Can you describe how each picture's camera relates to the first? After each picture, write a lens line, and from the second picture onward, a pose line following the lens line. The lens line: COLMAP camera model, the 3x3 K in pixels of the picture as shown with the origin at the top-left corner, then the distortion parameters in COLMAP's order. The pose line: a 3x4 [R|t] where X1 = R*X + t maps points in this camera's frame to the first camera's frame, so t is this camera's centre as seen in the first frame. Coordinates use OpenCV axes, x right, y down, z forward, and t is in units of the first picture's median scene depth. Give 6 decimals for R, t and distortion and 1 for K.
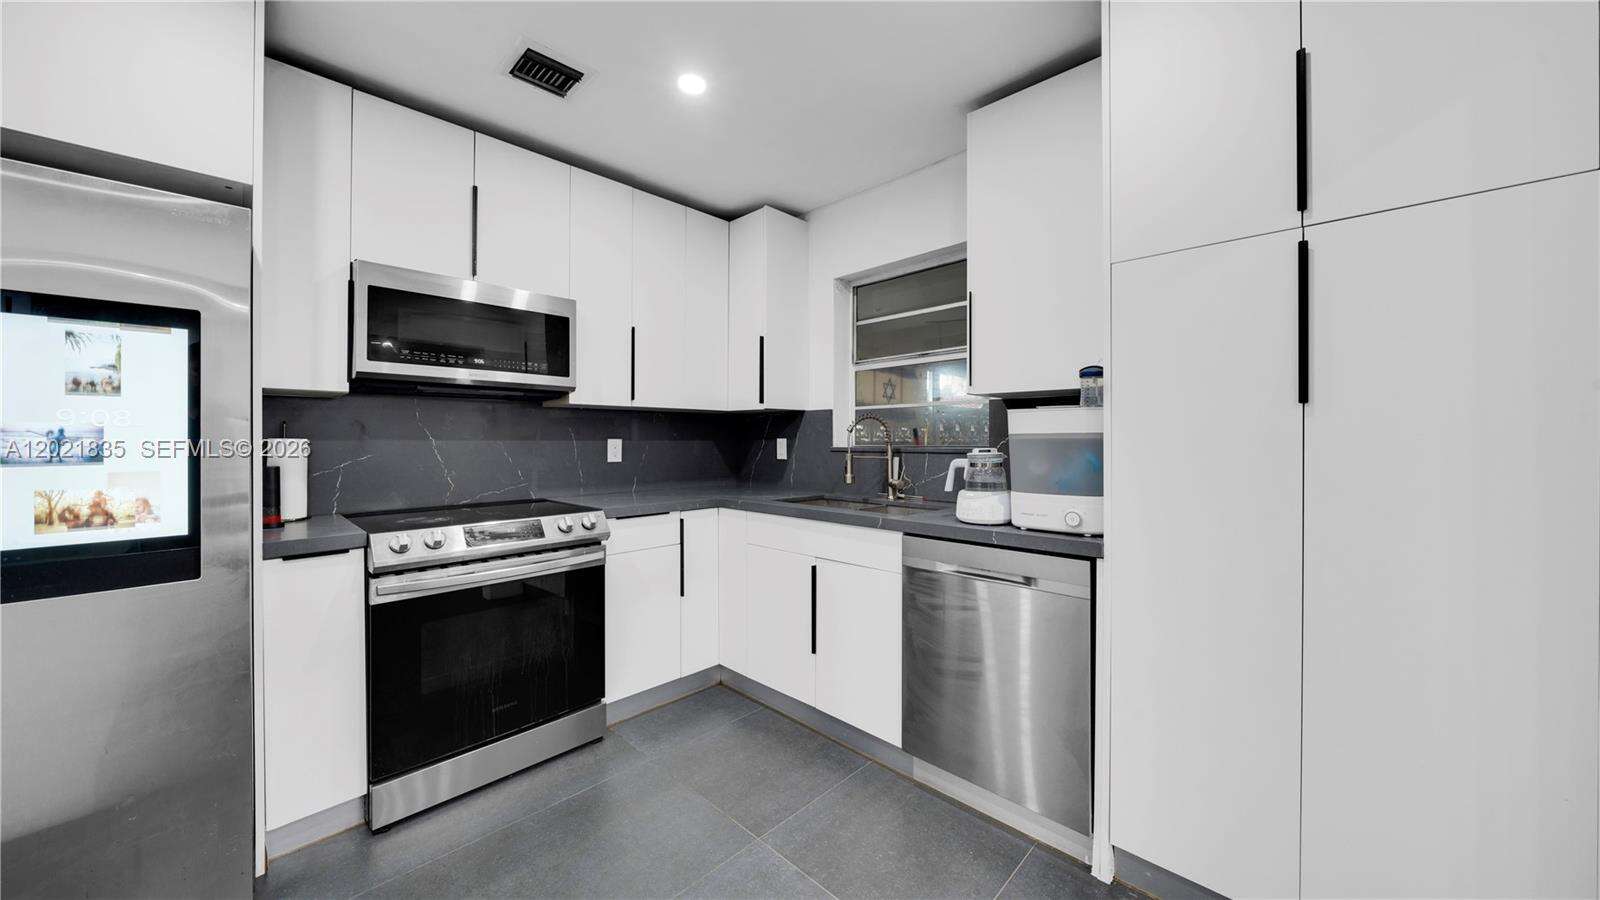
lens RADIAL K [[552.9, 0, 793.0], [0, 552.9, 435.8], [0, 0, 1]] dist [-0.005123, 0.000024]
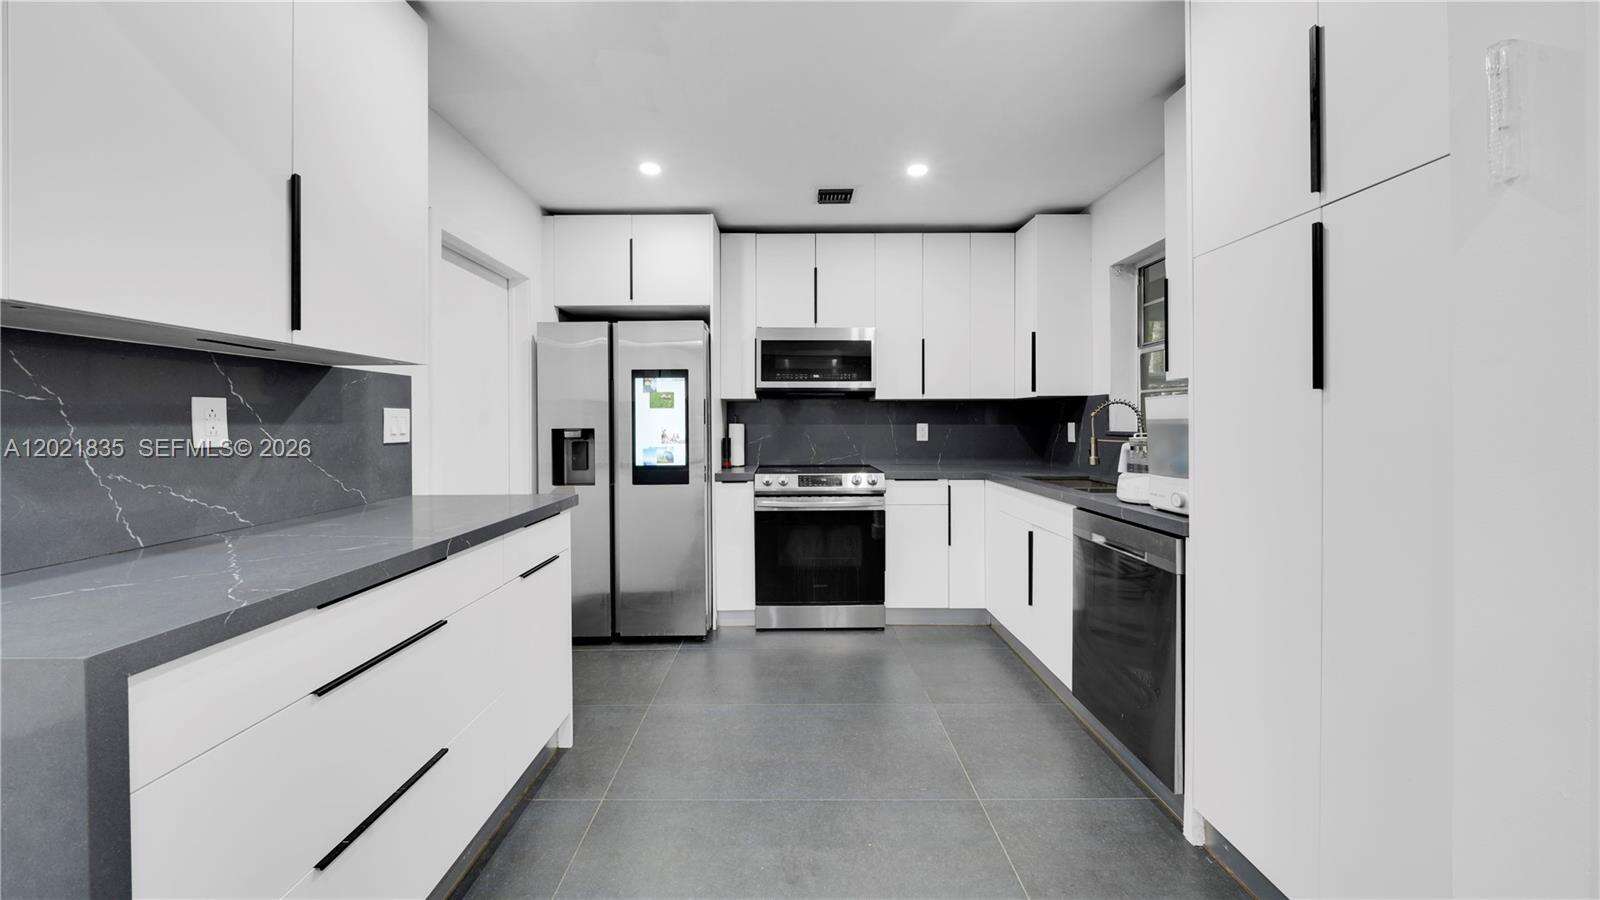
lens RADIAL K [[552.9, 0, 782.0], [0, 552.9, 424.1], [0, 0, 1]] dist [-0.005123, 0.000024]
pose [[0.691742, 0.000182, -0.722145, 0.522019], [0.007441, 0.999945, 0.007380, -0.006064], [0.722107, -0.010478, 0.691702, -0.196013]]
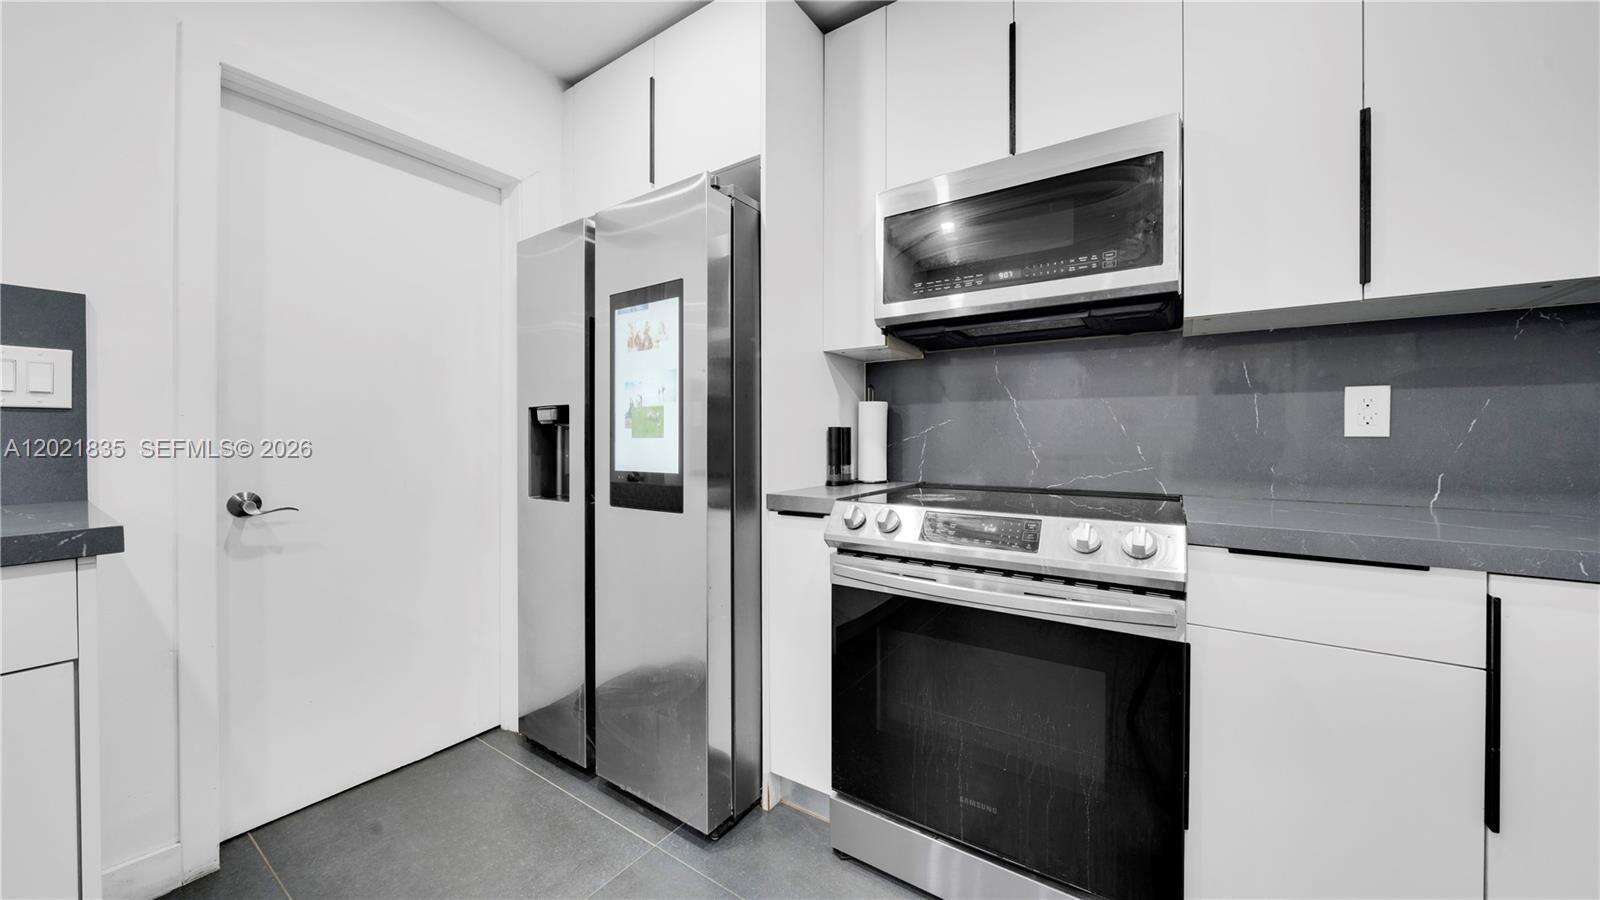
lens RADIAL K [[552.9, 0, 796.0], [0, 552.9, 439.7], [0, 0, 1]] dist [-0.005123, 0.000024]
pose [[0.182661, 0.007338, -0.983149, 0.050858], [0.005215, 0.999951, 0.008432, 0.057637], [0.983162, -0.006667, 0.182614, 0.601763]]
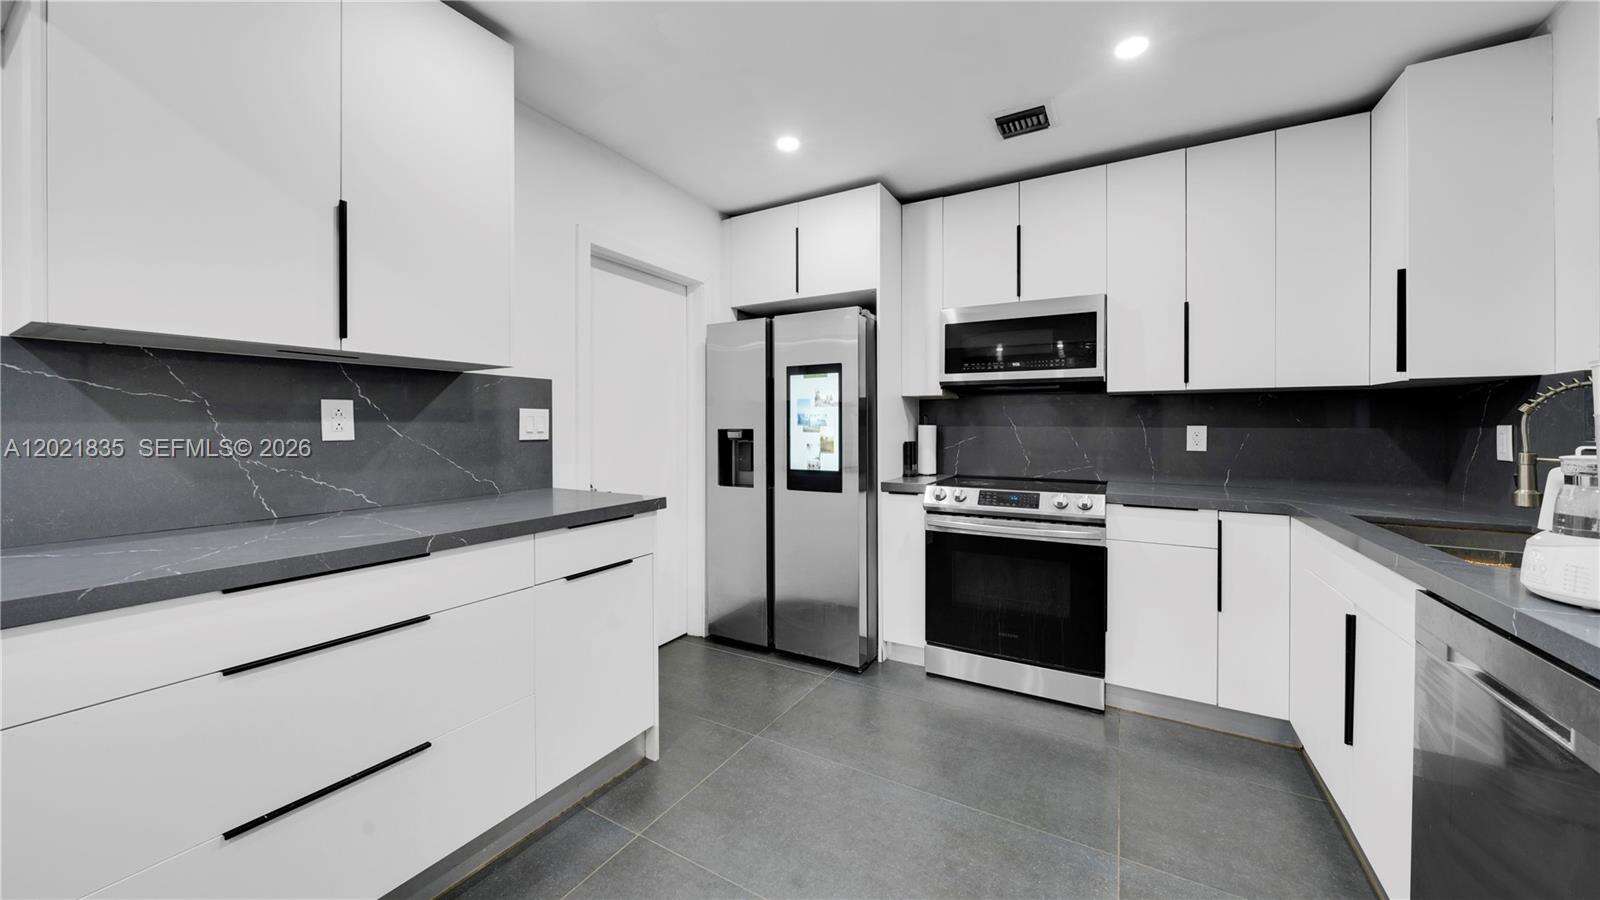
lens RADIAL K [[552.9, 0, 787.4], [0, 552.9, 428.0], [0, 0, 1]] dist [-0.005123, 0.000024]
pose [[0.242355, 0.004891, -0.970175, 0.517891], [0.004974, 0.999968, 0.006283, 0.000765], [0.970175, -0.006349, 0.242323, 0.176795]]
